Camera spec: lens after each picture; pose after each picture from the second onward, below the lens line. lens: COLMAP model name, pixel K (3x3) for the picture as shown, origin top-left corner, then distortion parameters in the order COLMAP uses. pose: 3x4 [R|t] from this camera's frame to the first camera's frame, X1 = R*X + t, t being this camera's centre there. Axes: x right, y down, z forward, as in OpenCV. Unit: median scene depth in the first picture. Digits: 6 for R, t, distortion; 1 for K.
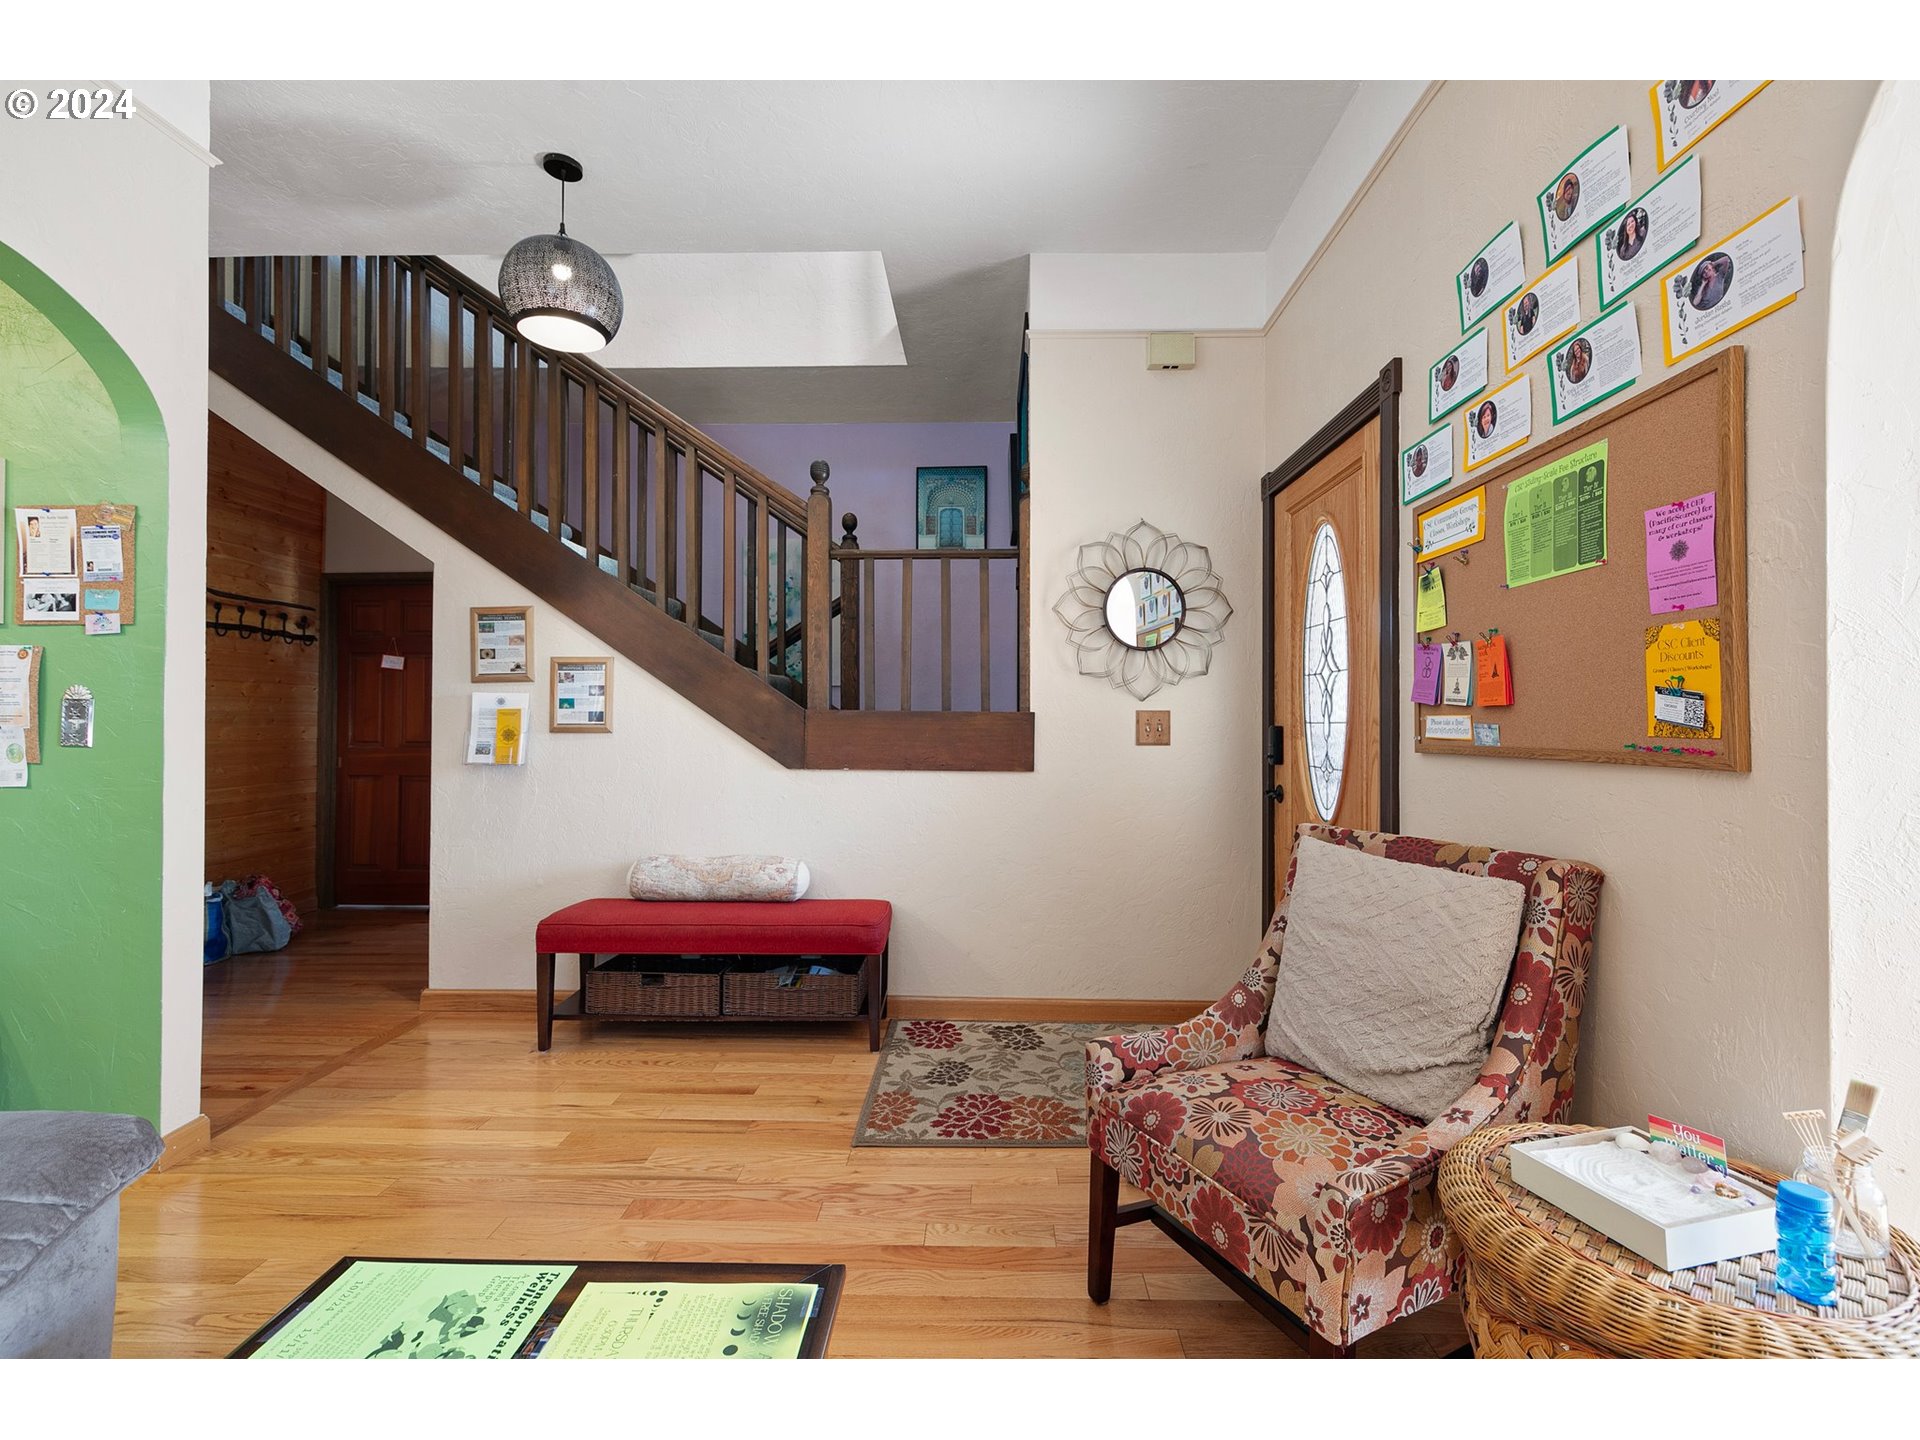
lens RADIAL K [[861.6, 0, 963.2], [0, 861.6, 715.2], [0, 0, 1]] dist [0.004833, -0.000213]
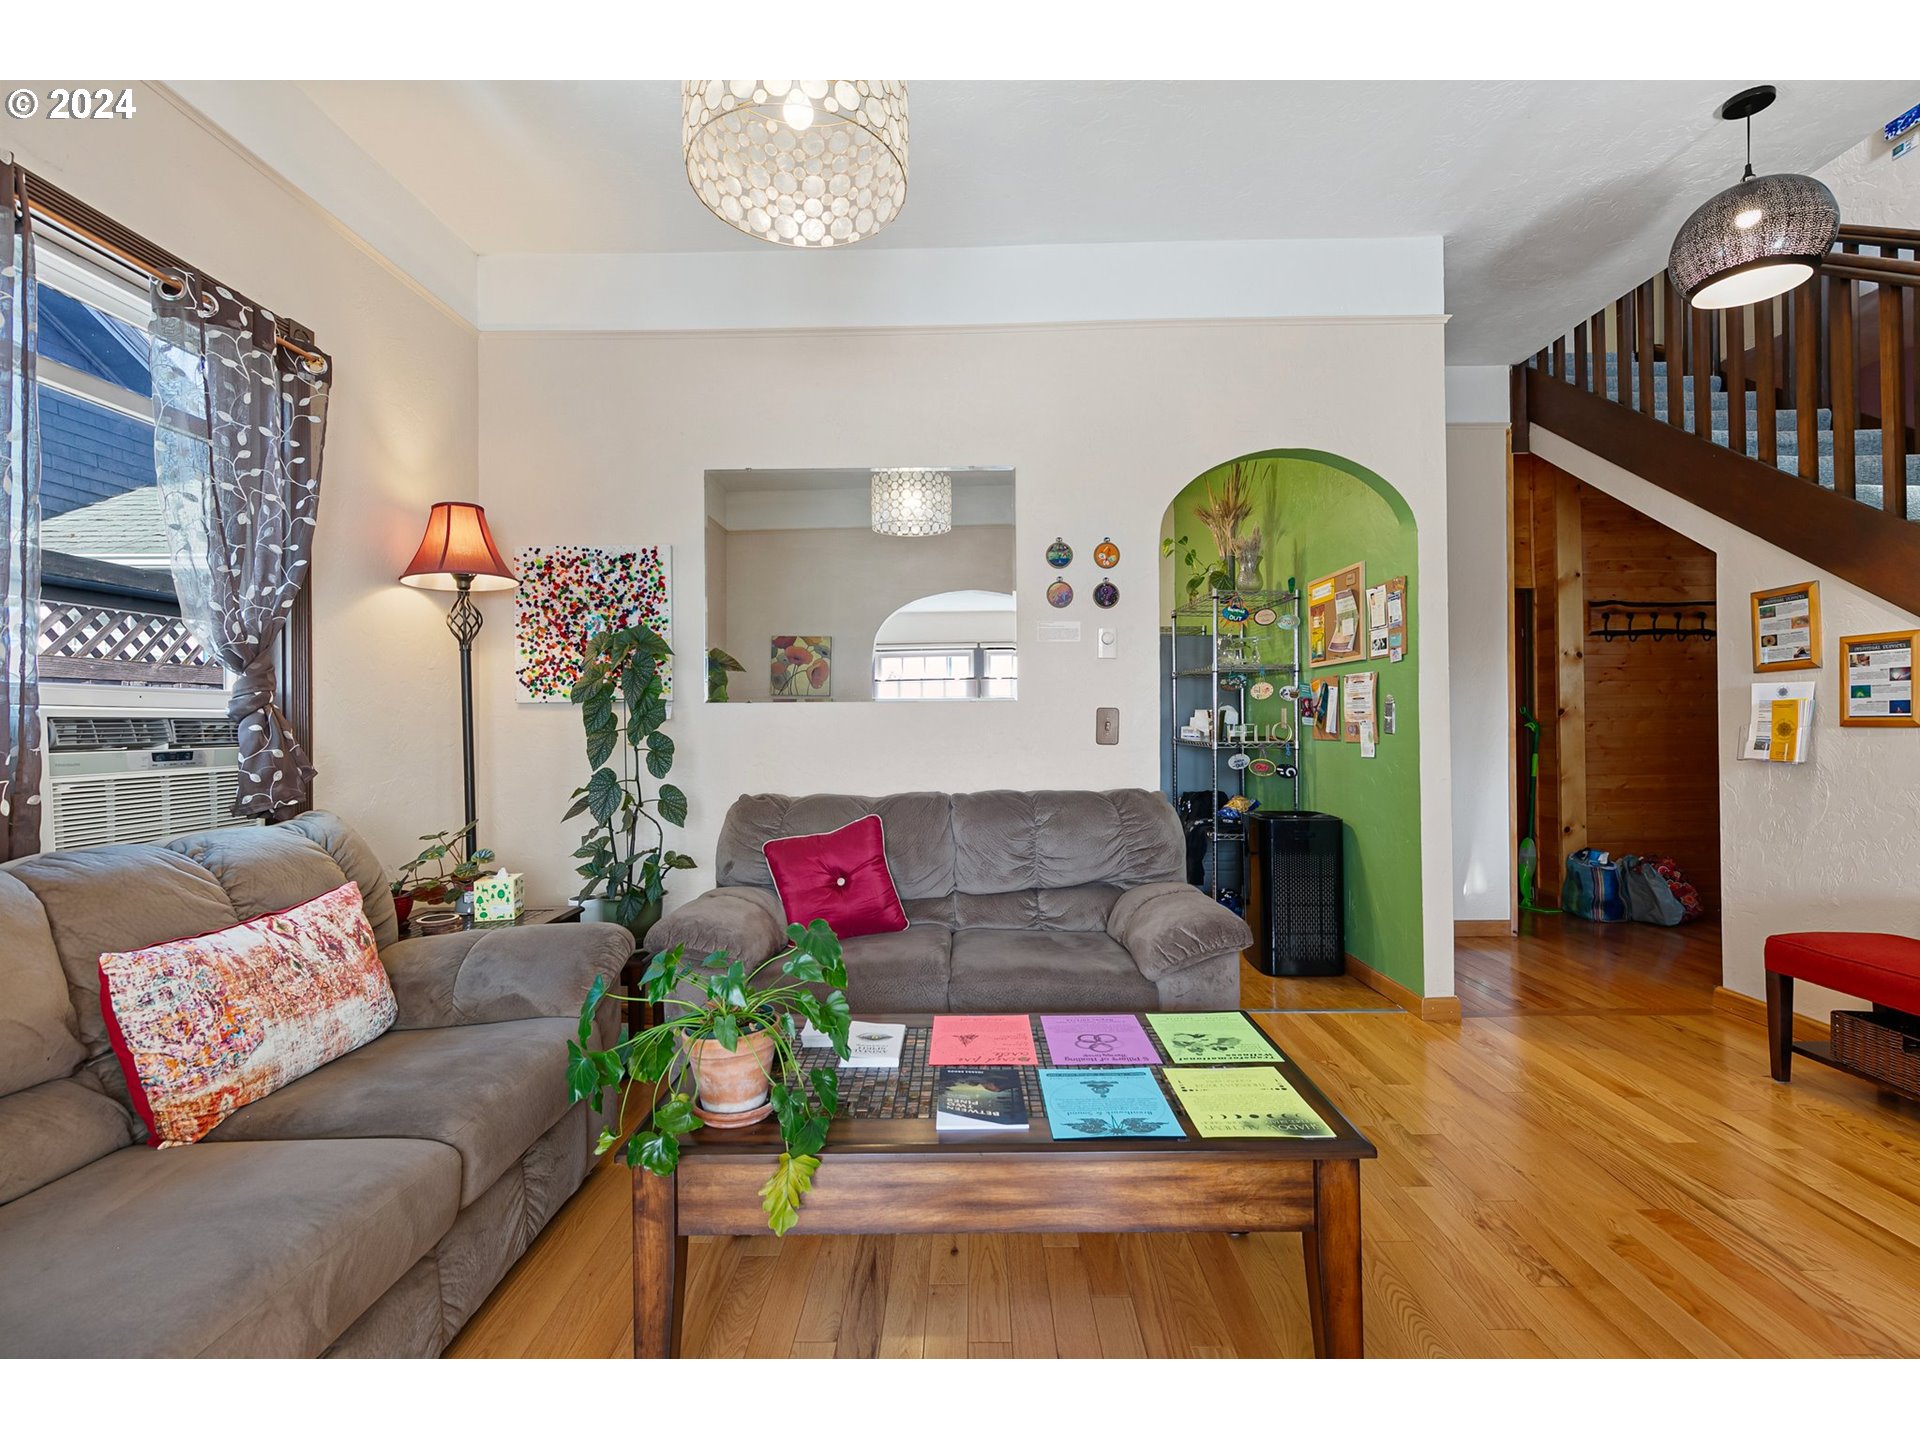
lens RADIAL K [[861.6, 0, 962.0], [0, 861.6, 719.6], [0, 0, 1]] dist [0.004833, -0.000213]
pose [[0.018754, -0.005056, -0.999811, 0.353570], [0.016383, 0.999855, -0.004749, 0.003129], [0.999690, -0.016291, 0.018834, 0.122687]]
